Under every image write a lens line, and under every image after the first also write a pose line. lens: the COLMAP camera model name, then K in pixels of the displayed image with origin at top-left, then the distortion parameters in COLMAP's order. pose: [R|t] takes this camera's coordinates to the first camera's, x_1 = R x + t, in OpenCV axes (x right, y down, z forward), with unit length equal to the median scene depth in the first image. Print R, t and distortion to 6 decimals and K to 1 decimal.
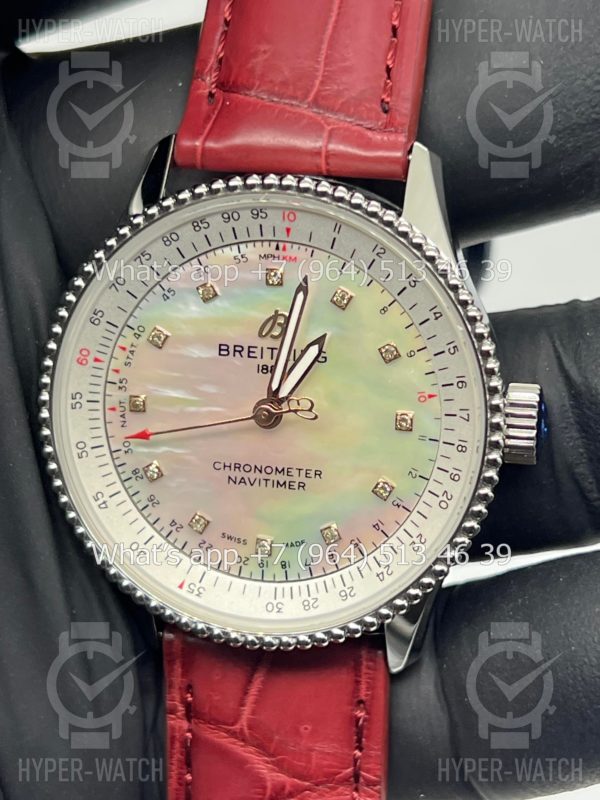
lens RADIAL K [[1902.8, 0, 299.9], [0, 1902.8, 397.2], [0, 0, 1]] dist [0.173763, 0.000000]
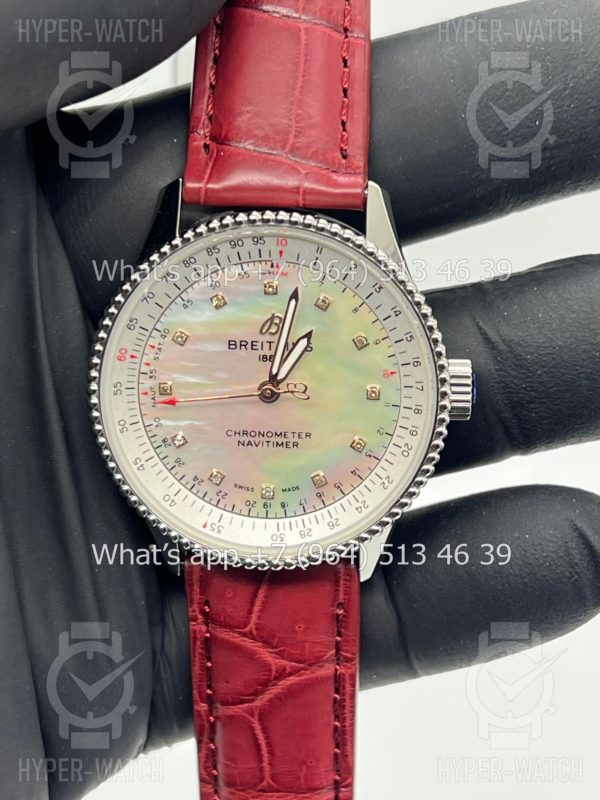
lens RADIAL K [[1902.8, 0, 298.5], [0, 1902.8, 403.9], [0, 0, 1]] dist [0.173763, 0.000000]
pose [[0.985674, -0.054183, 0.159720, -0.205643], [0.044946, 0.997132, 0.060896, -0.061754], [-0.162561, -0.052845, 0.985282, -0.296415]]
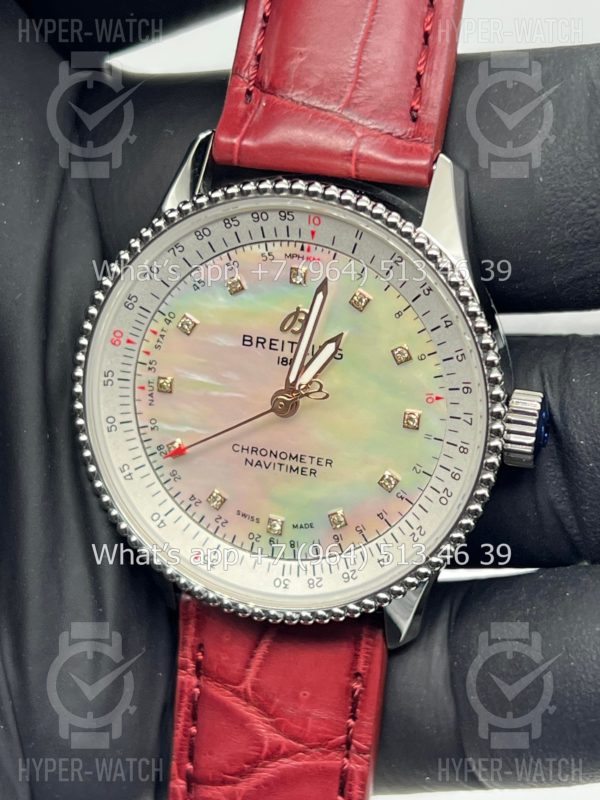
lens RADIAL K [[1902.8, 0, 299.6], [0, 1902.8, 407.3], [0, 0, 1]] dist [0.173763, 0.000000]
pose [[0.996534, 0.062897, -0.054439, 0.048987], [-0.058976, 0.995742, 0.070848, -0.064568], [0.058664, -0.067392, 0.996000, -0.056988]]
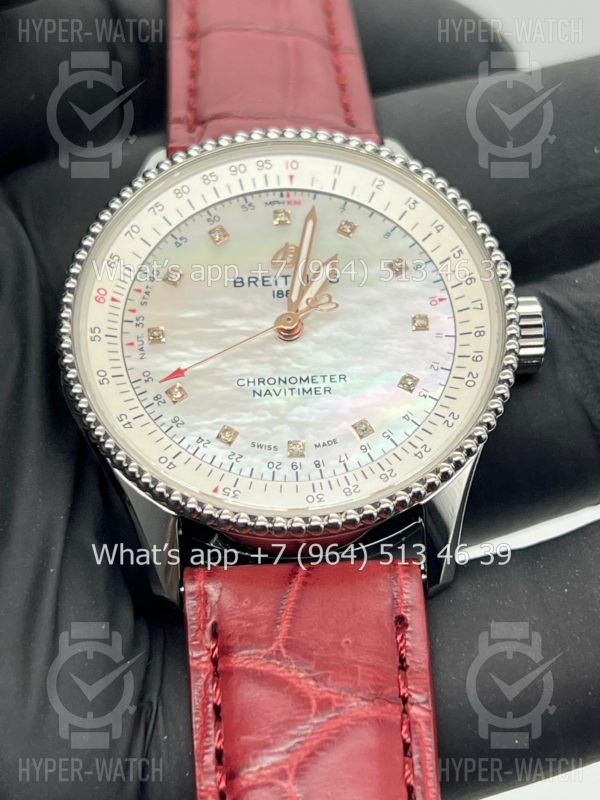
lens RADIAL K [[1902.8, 0, 298.2], [0, 1902.8, 400.6], [0, 0, 1]] dist [0.173763, 0.000000]
pose [[0.972415, 0.009719, 0.233053, -0.251123], [0.124072, 0.824512, -0.552075, 0.610180], [-0.197520, 0.565761, 0.800562, 0.191337]]
